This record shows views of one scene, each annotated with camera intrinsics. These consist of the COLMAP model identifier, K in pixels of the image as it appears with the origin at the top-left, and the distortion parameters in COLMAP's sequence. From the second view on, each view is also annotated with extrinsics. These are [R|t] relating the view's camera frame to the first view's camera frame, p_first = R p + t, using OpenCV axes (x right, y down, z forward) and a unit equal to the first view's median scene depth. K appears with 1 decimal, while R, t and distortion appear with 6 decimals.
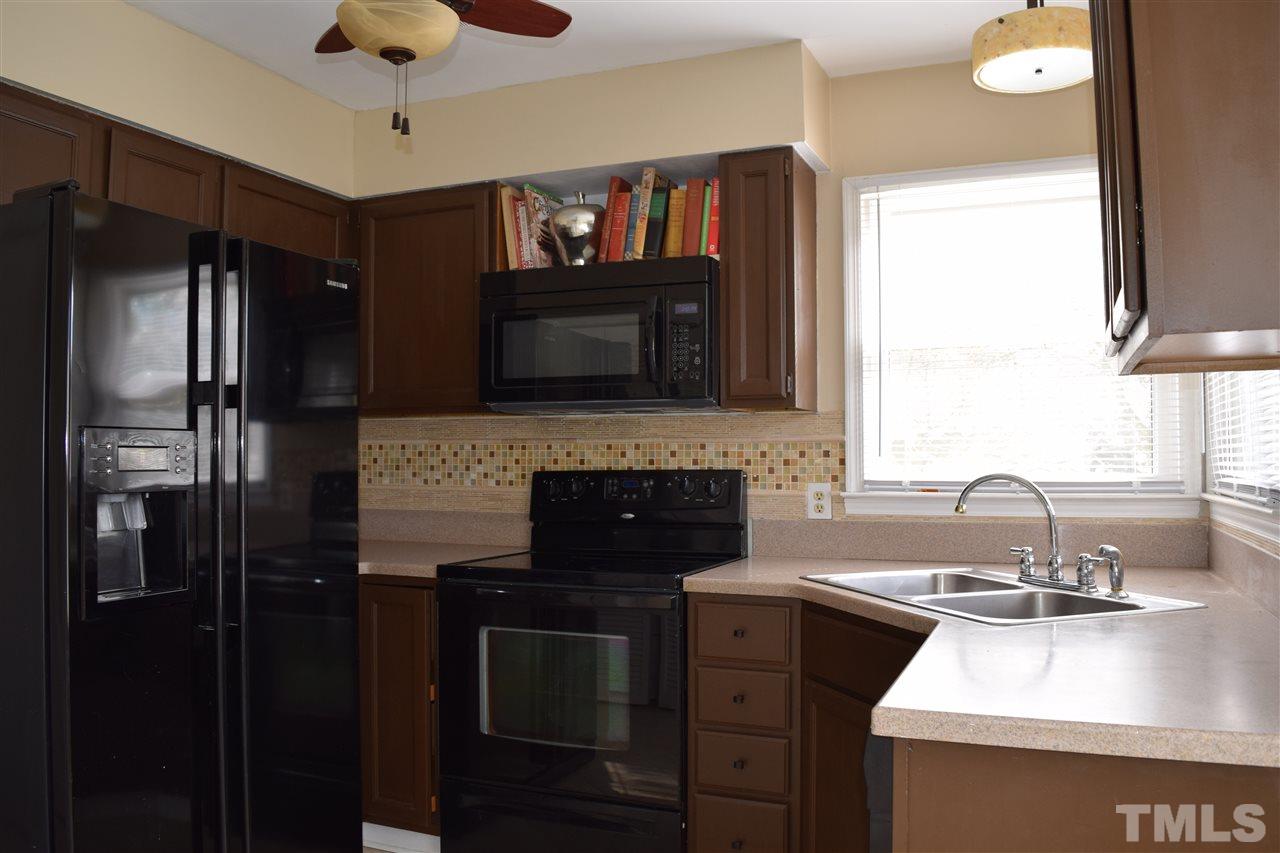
lens RADIAL K [[1003.6, 0, 639.9], [0, 1003.6, 430.4], [0, 0, 1]] dist [-0.080066, 0.005287]
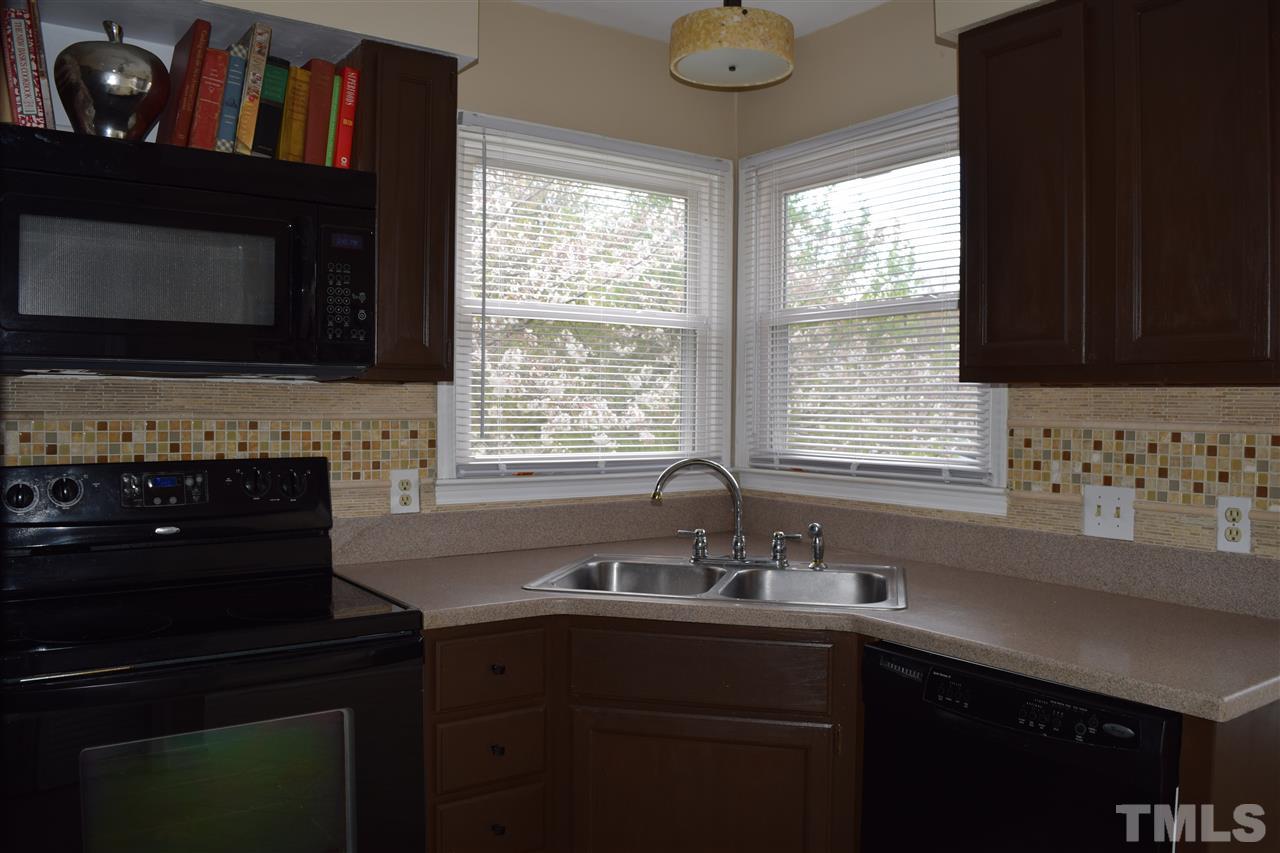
lens RADIAL K [[1003.6, 0, 641.7], [0, 1003.6, 423.4], [0, 0, 1]] dist [-0.080066, 0.005287]
pose [[0.530560, -0.009894, 0.847590, -0.432441], [-0.033374, 0.998913, 0.032552, -0.019640], [-0.846990, -0.045558, 0.529652, 0.415007]]
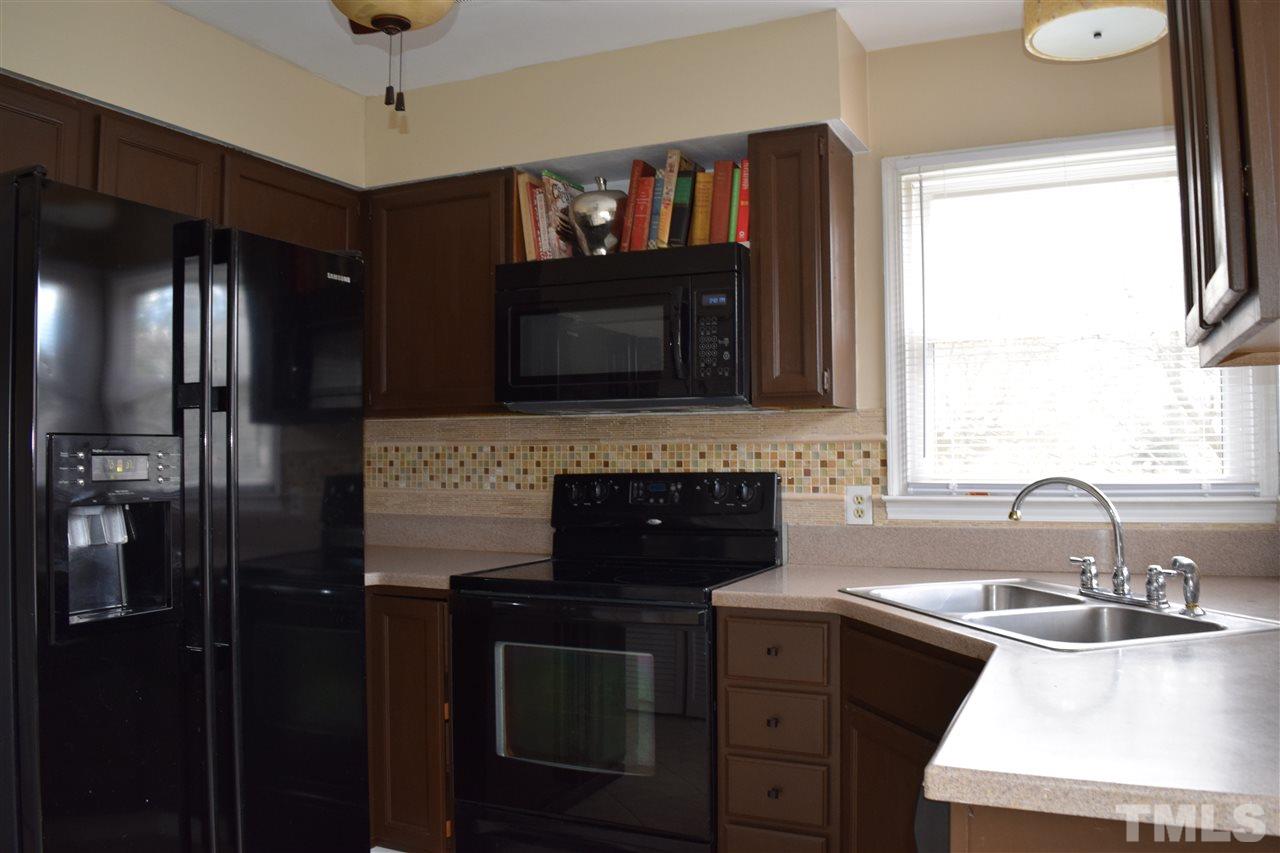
lens RADIAL K [[1003.6, 0, 641.1], [0, 1003.6, 427.3], [0, 0, 1]] dist [-0.080066, 0.005287]
pose [[0.999330, -0.006752, -0.035969, 0.010702], [0.006782, 0.999977, 0.000693, -0.004122], [0.035963, -0.000936, 0.999353, 0.065639]]
